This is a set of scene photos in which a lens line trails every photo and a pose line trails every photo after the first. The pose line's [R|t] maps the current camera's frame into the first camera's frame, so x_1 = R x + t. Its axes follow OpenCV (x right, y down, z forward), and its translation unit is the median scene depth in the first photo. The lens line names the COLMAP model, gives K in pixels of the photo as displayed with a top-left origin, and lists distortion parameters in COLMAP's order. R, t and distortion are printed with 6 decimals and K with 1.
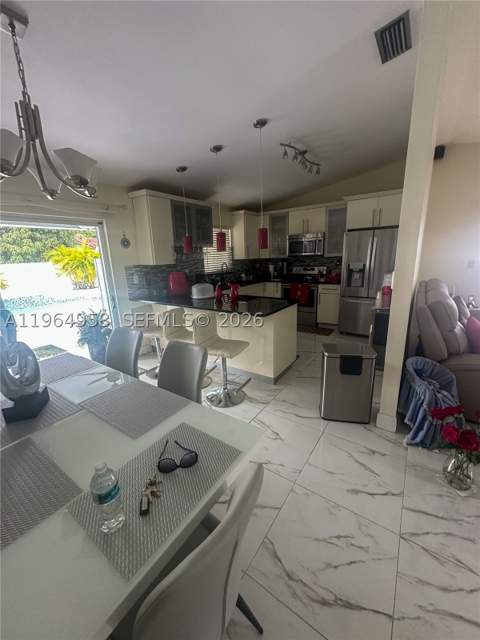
lens RADIAL K [[255.5, 0, 240.7], [0, 255.5, 317.6], [0, 0, 1]] dist [-0.002107, 0.000192]
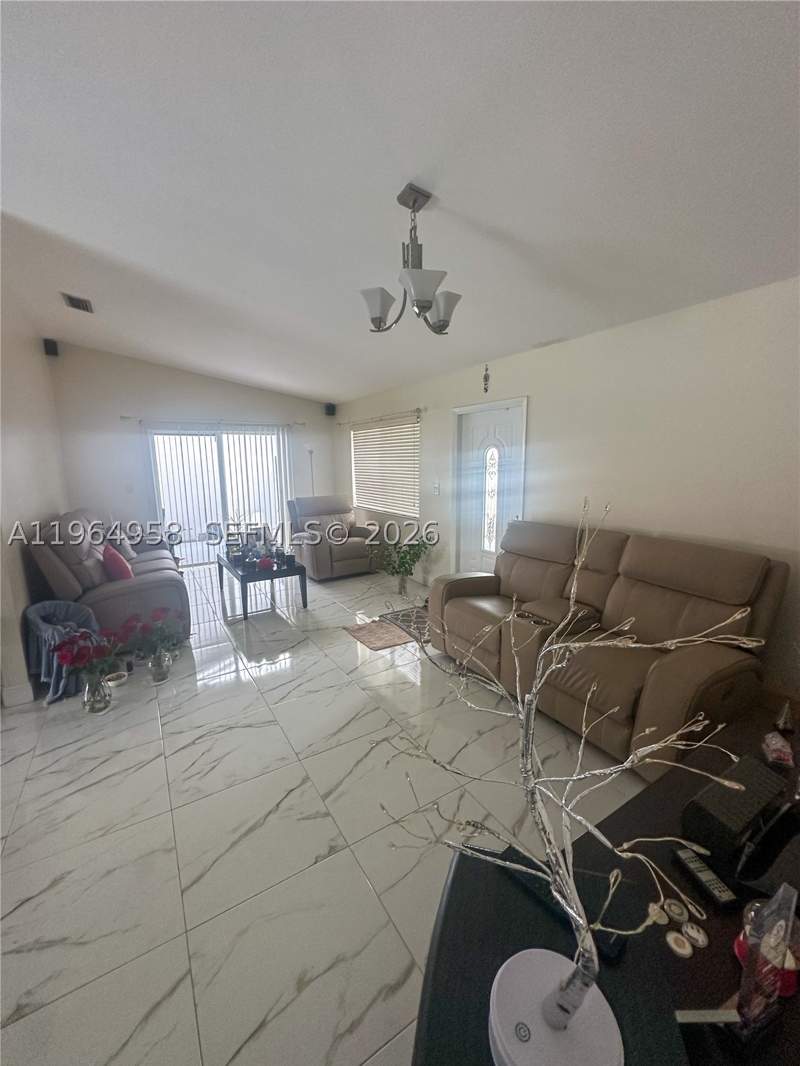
lens RADIAL K [[425.6, 0, 401.1], [0, 425.6, 529.0], [0, 0, 1]] dist [-0.002107, 0.000192]
pose [[0.394184, -0.115525, 0.911742, -0.081622], [0.221823, 0.974696, 0.027598, 0.130653], [-0.891860, 0.191367, 0.409836, -0.606799]]
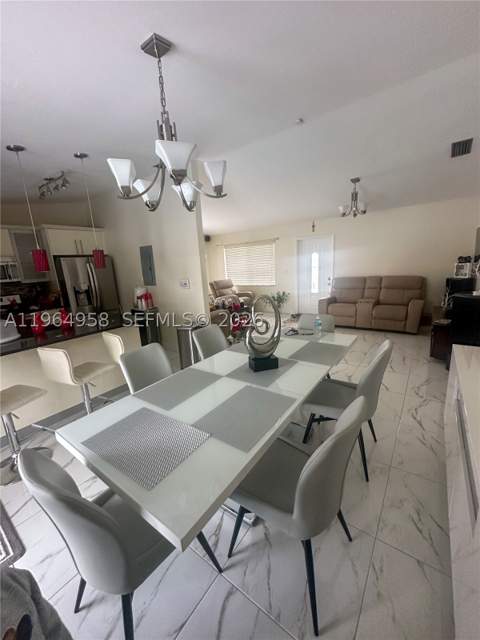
lens RADIAL K [[255.5, 0, 240.7], [0, 255.5, 317.6], [0, 0, 1]] dist [-0.002107, 0.000192]
pose [[0.030875, -0.169048, 0.985124, -1.205563], [0.297323, 0.942532, 0.152421, -0.069848], [-0.954278, 0.288194, 0.079363, 0.495609]]
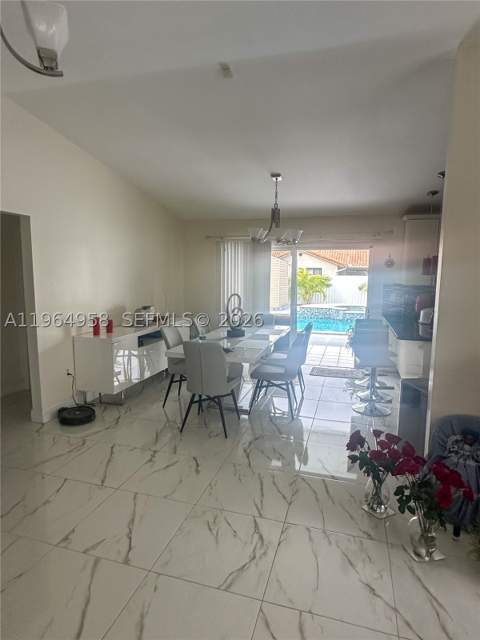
lens RADIAL K [[376.8, 0, 240.0], [0, 376.8, 320.0], [0, 0, 1]] dist [0.003228, 0.000551]
pose [[0.317099, 0.164652, -0.933990, 1.398105], [-0.250461, 0.964390, 0.084978, -0.055417], [0.914723, 0.206981, 0.347046, -0.140568]]
